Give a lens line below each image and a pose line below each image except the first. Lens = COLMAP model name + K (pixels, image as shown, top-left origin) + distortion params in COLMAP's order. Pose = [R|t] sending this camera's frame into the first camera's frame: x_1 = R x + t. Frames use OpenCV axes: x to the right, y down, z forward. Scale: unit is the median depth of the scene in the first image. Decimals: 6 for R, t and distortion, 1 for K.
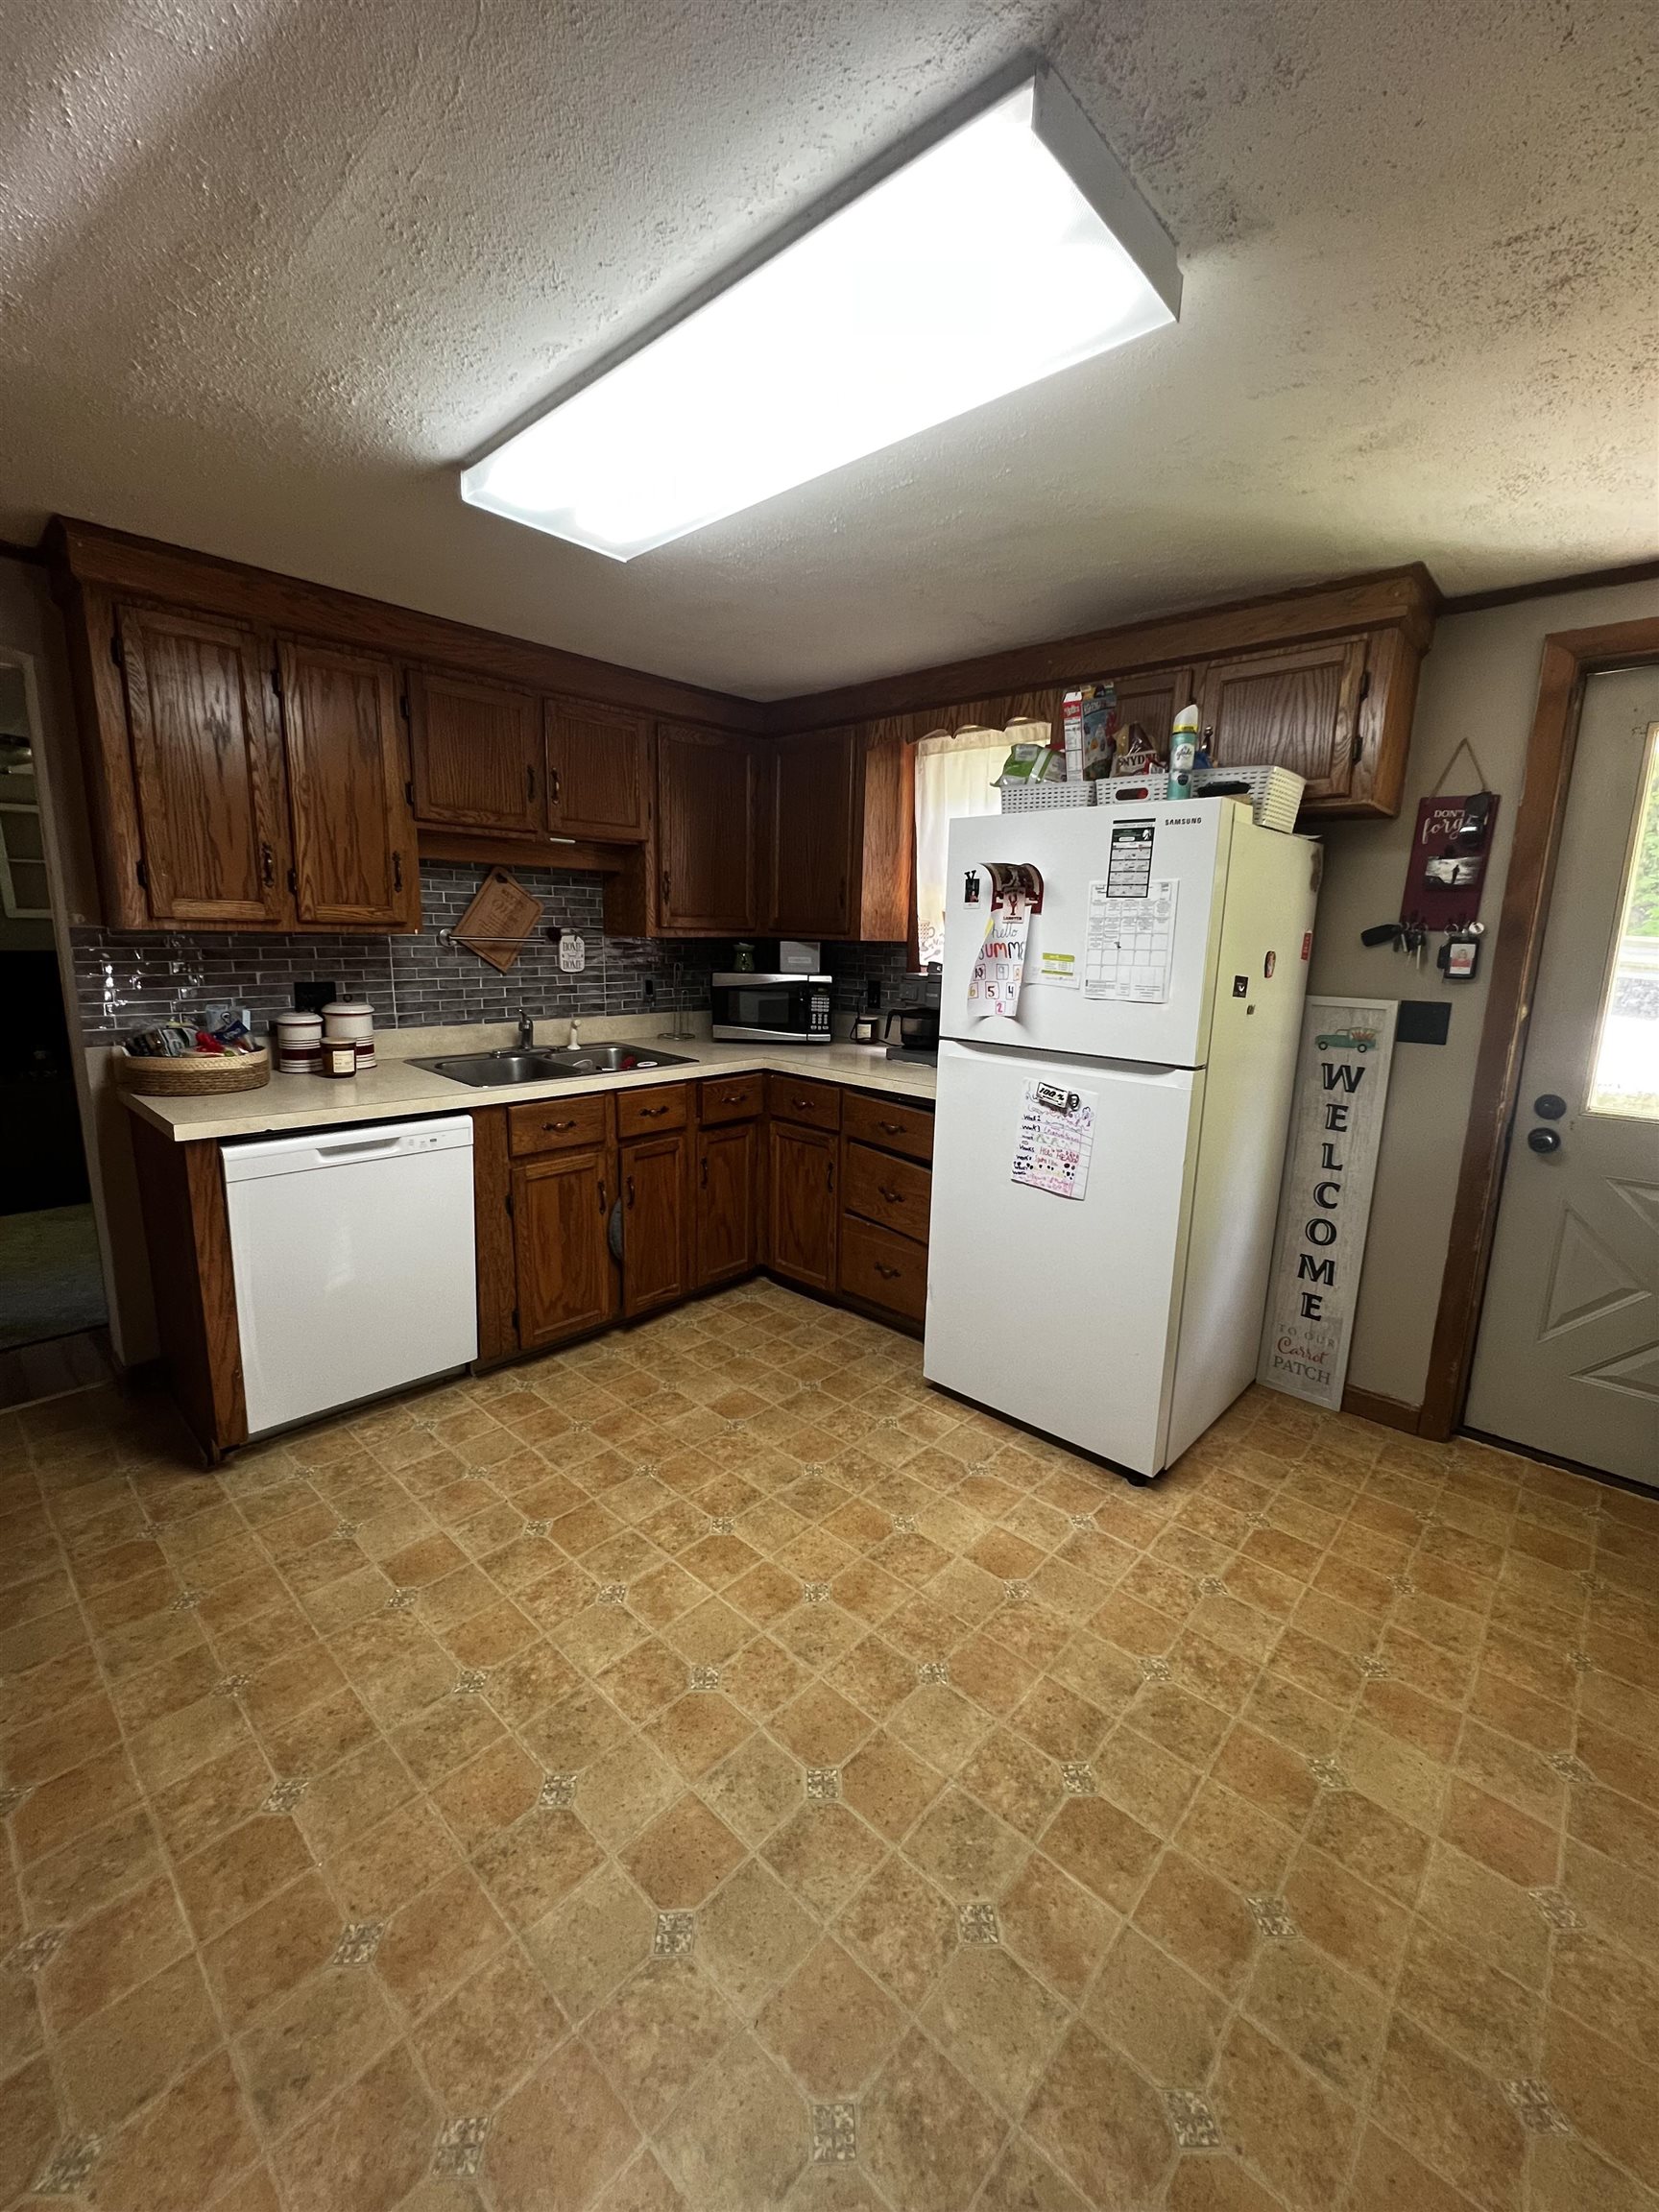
lens RADIAL K [[889.0, 0, 833.7], [0, 889.0, 1099.3], [0, 0, 1]] dist [-0.001244, 0.000995]
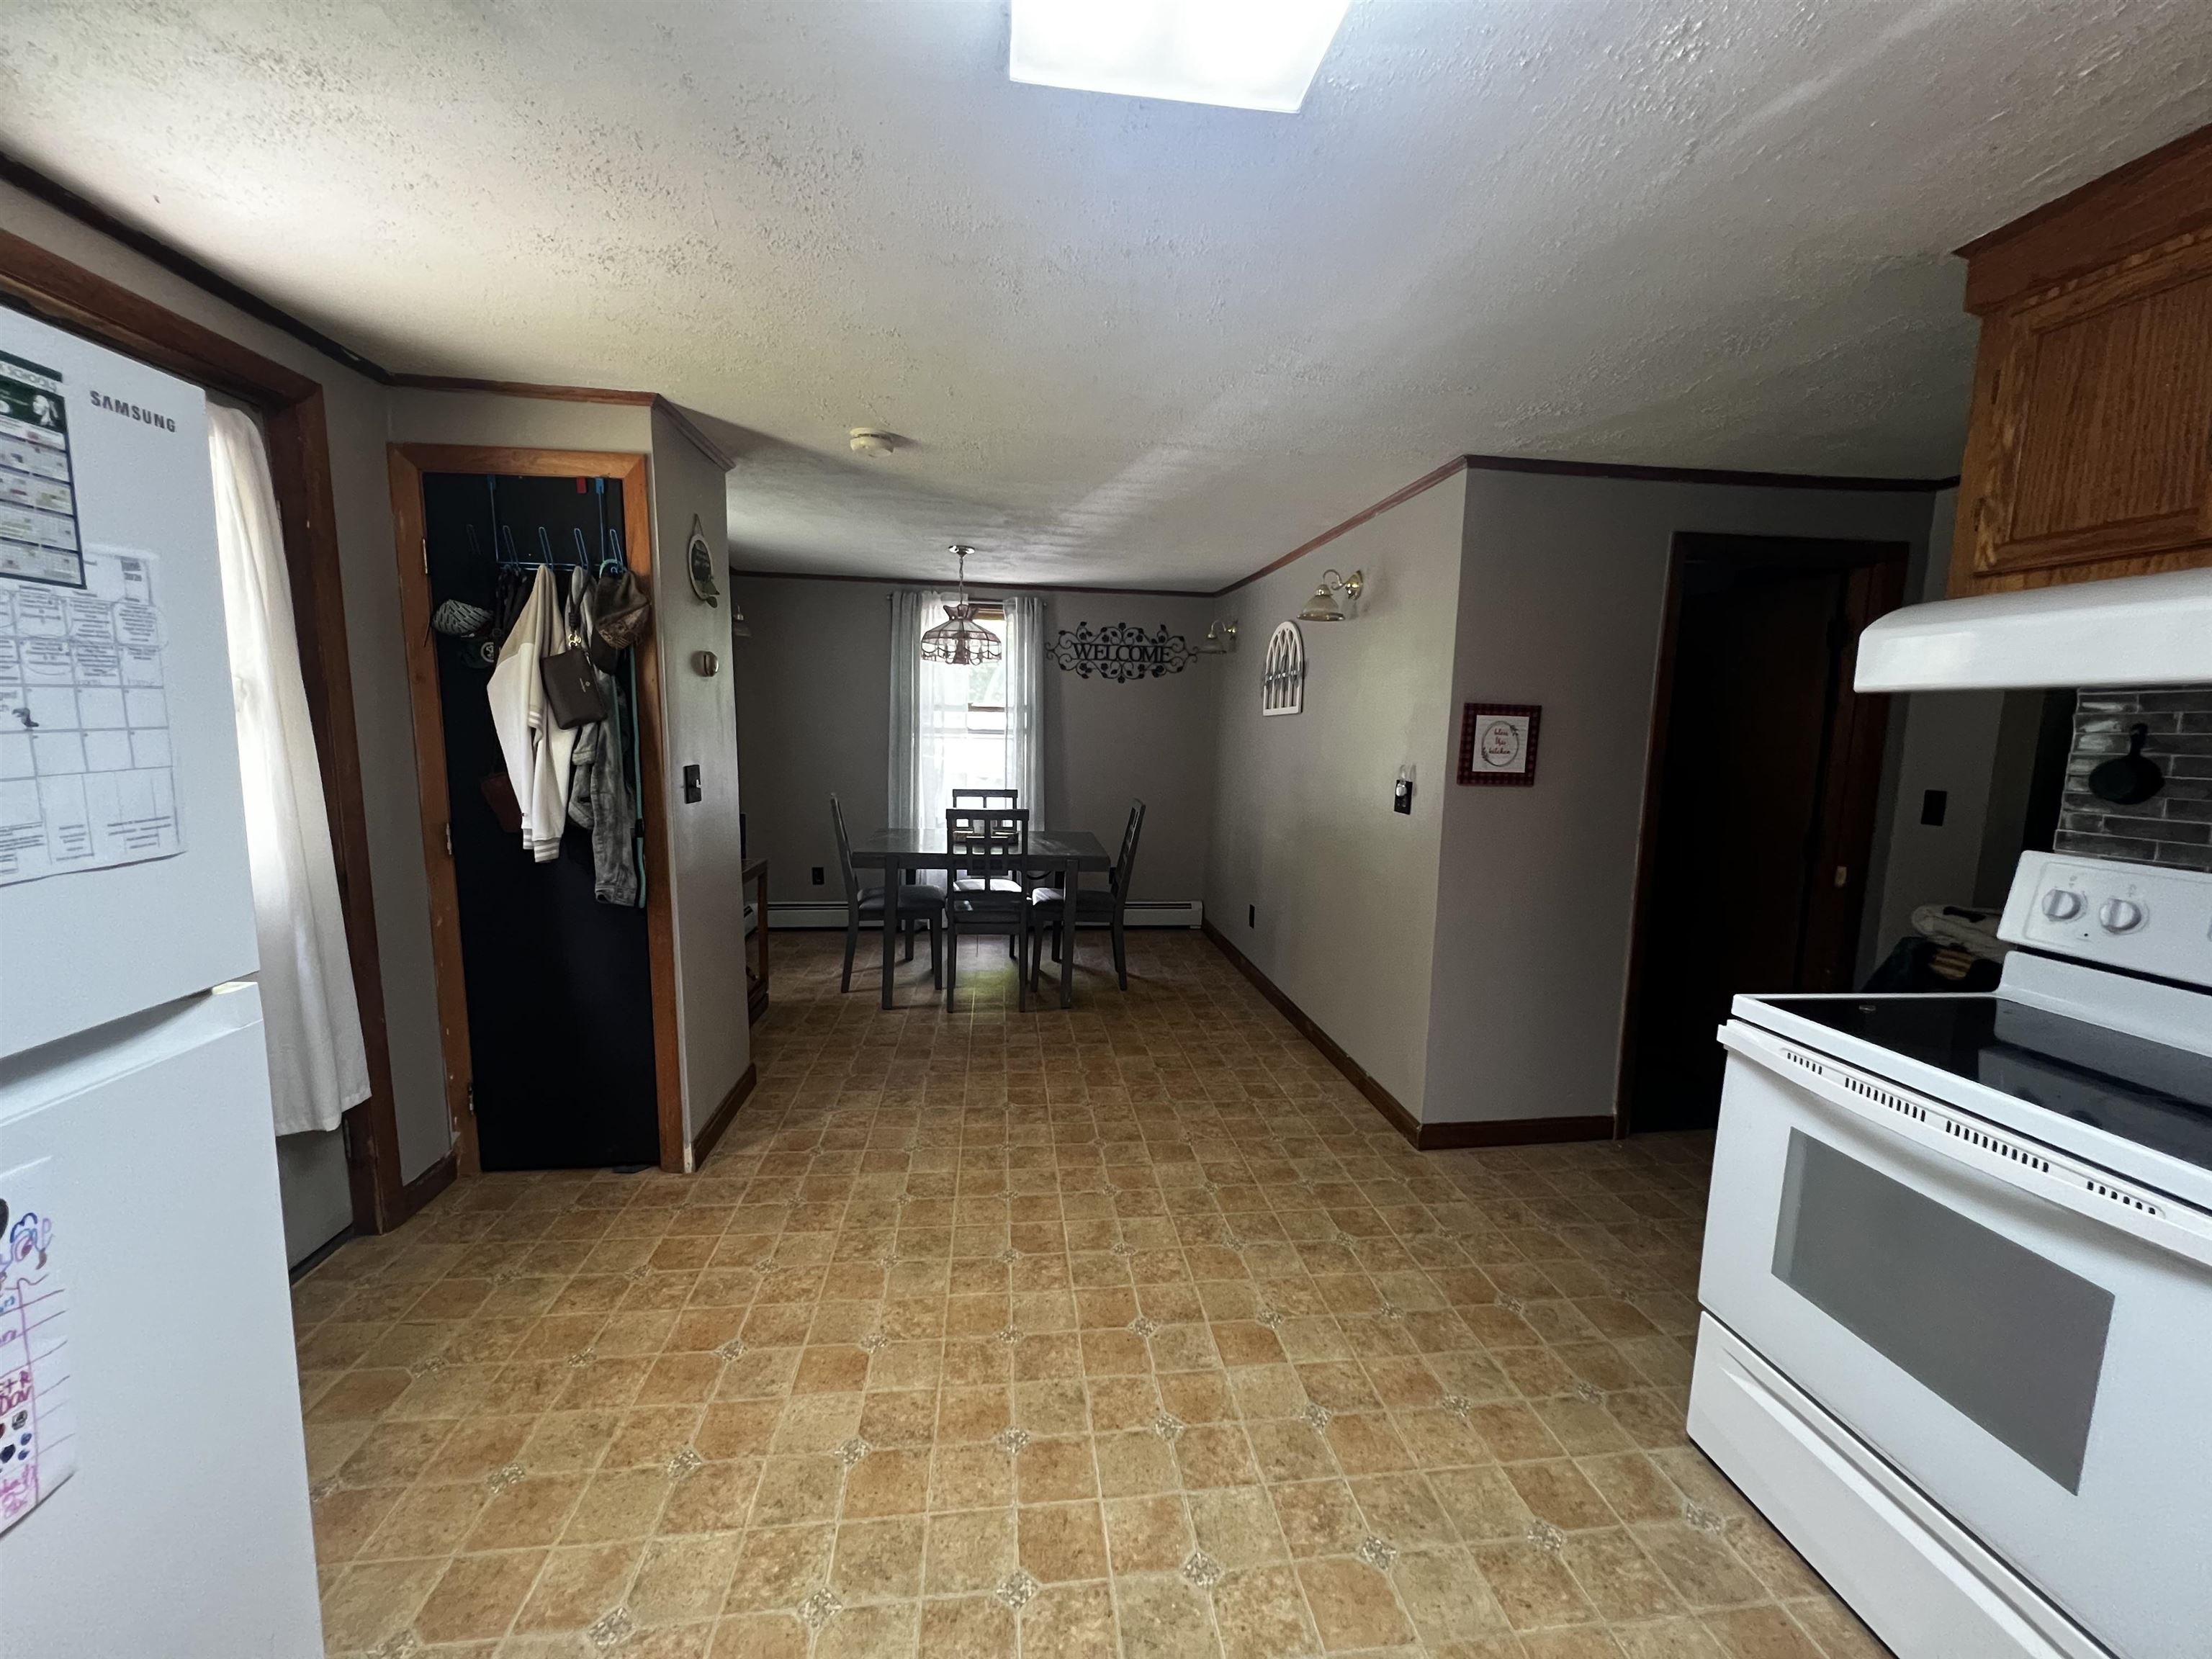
lens RADIAL K [[885.3, 0, 1113.7], [0, 885.3, 833.6], [0, 0, 1]] dist [-0.002136, 0.000541]
pose [[-0.763219, -0.124770, 0.633979, -0.205275], [0.078874, 0.955851, 0.283068, -0.185123], [-0.641308, 0.266047, -0.719683, 0.941616]]
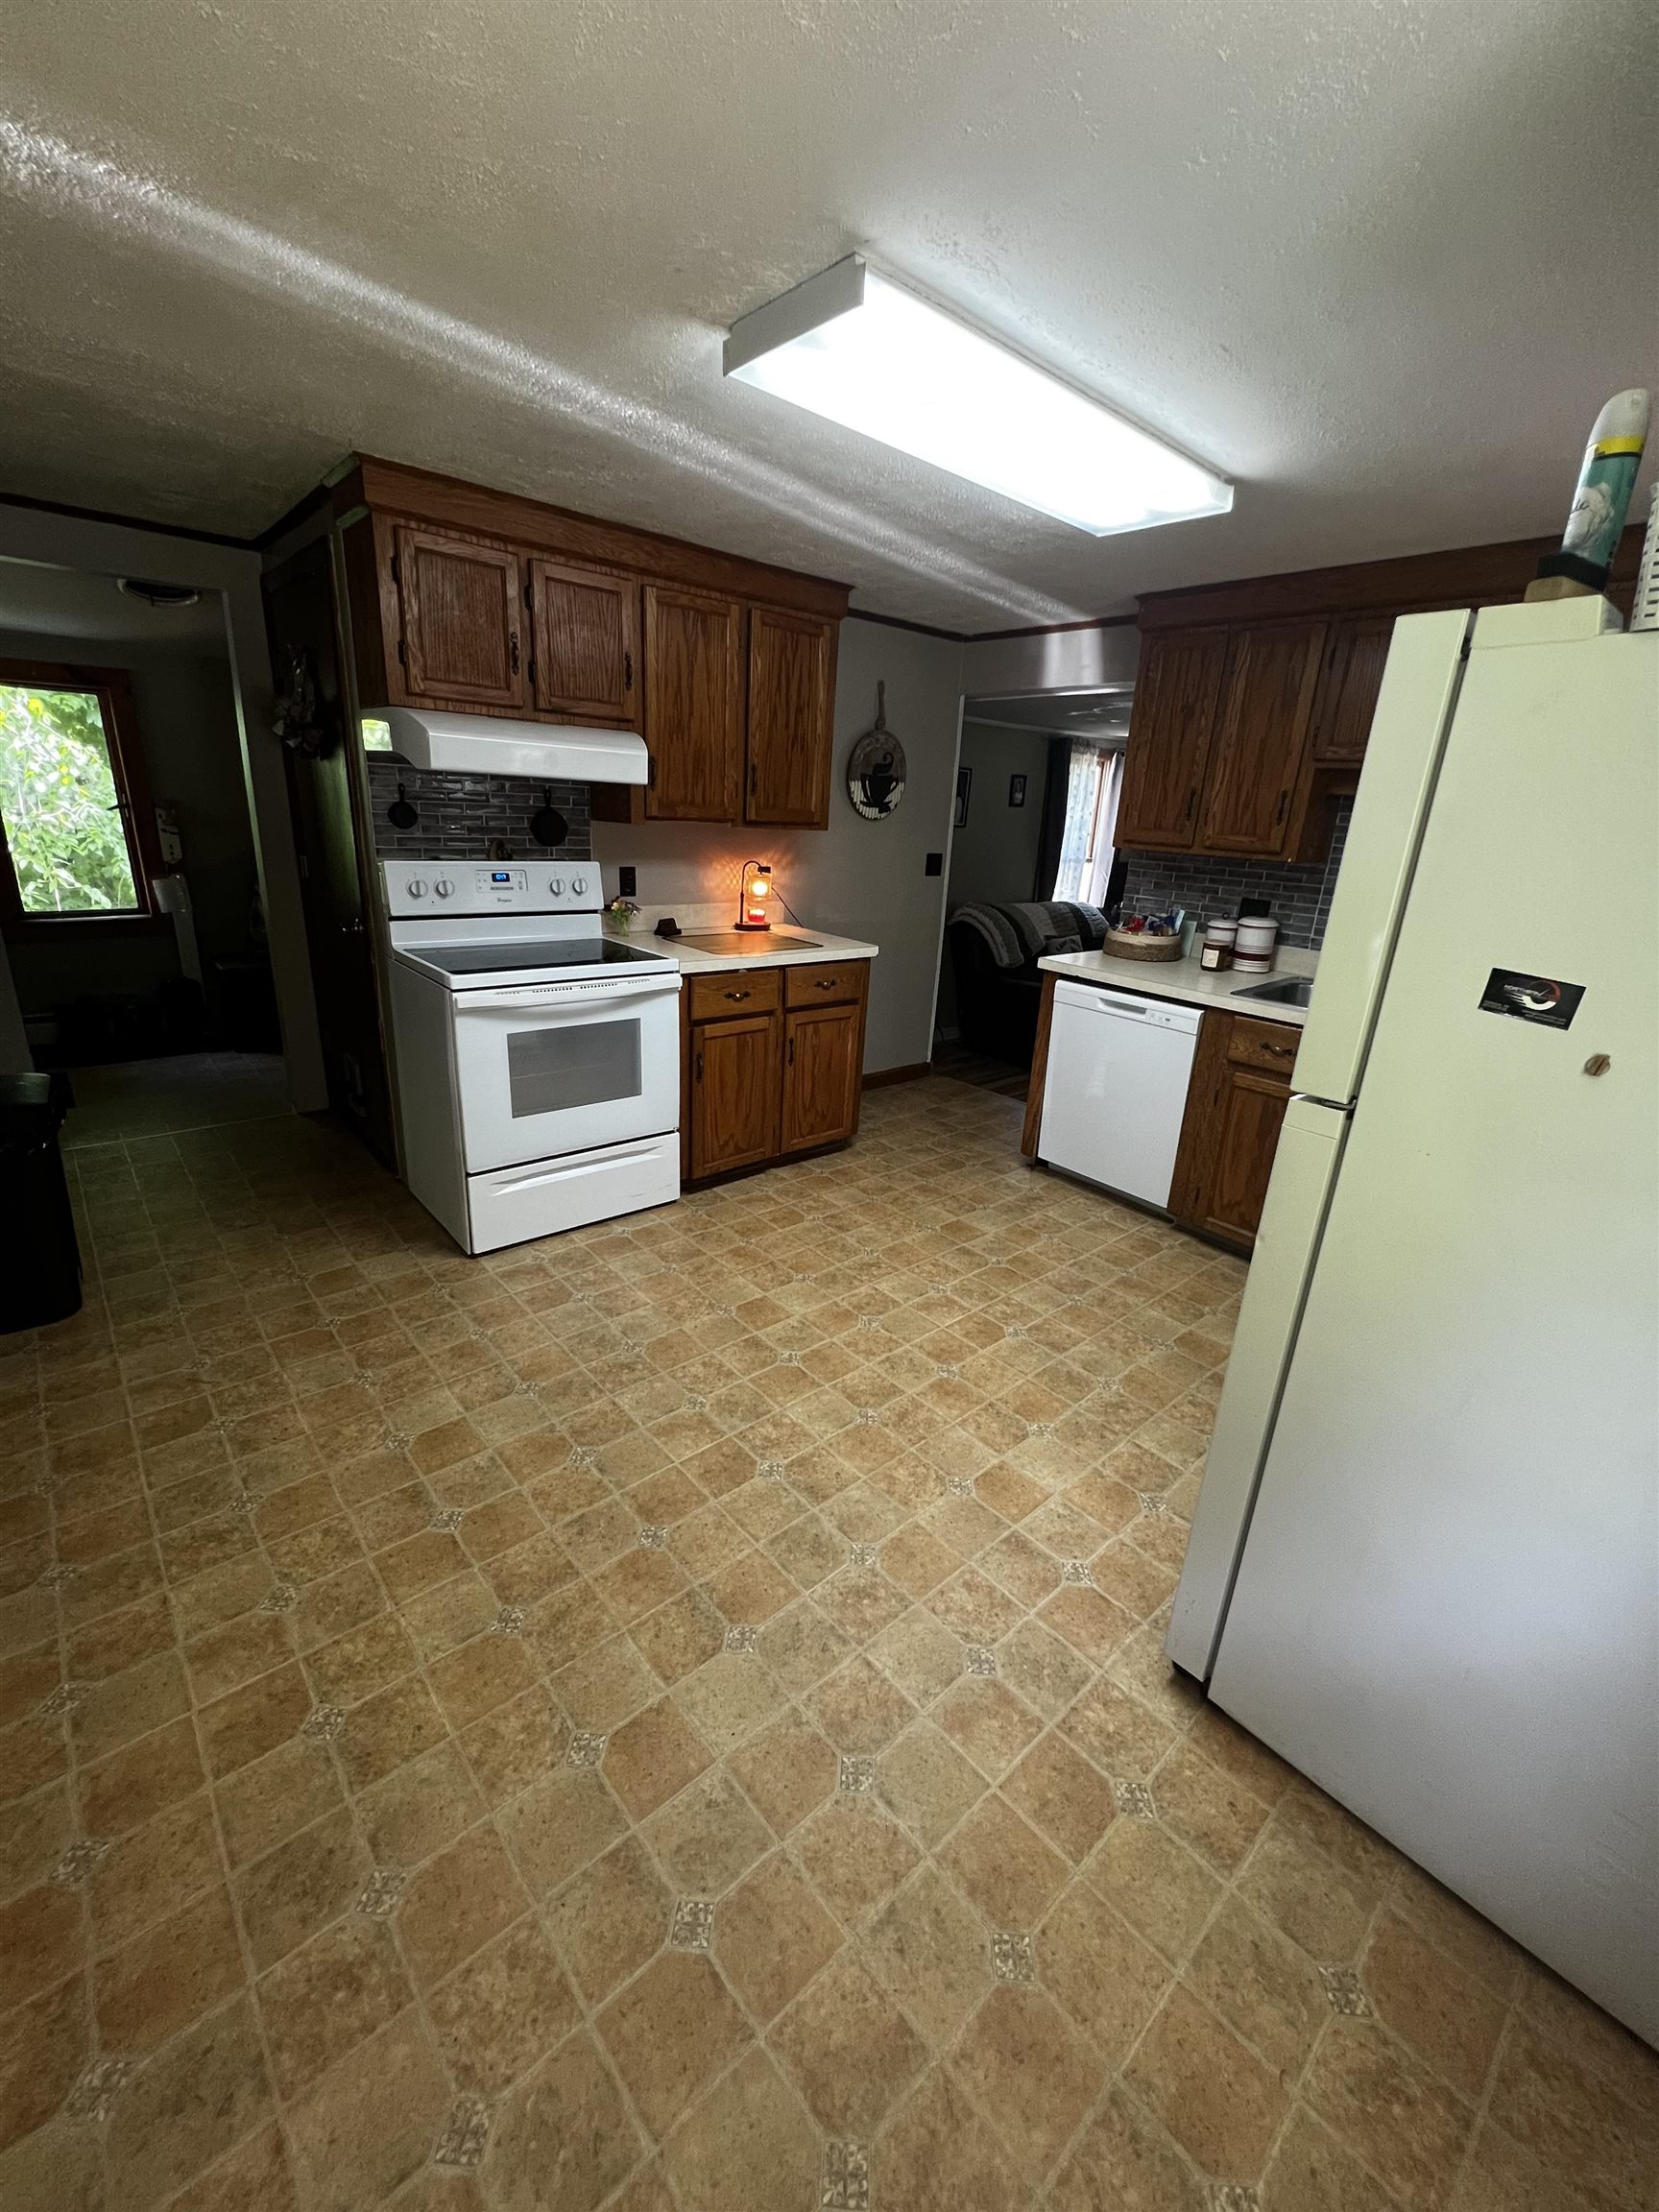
lens RADIAL K [[885.3, 0, 833.2], [0, 885.3, 1099.1], [0, 0, 1]] dist [-0.002136, 0.000541]
pose [[-0.099533, 0.284330, -0.953546, 0.934046], [-0.246103, 0.921496, 0.300462, -0.124471], [0.964119, 0.264577, -0.021745, 0.652467]]
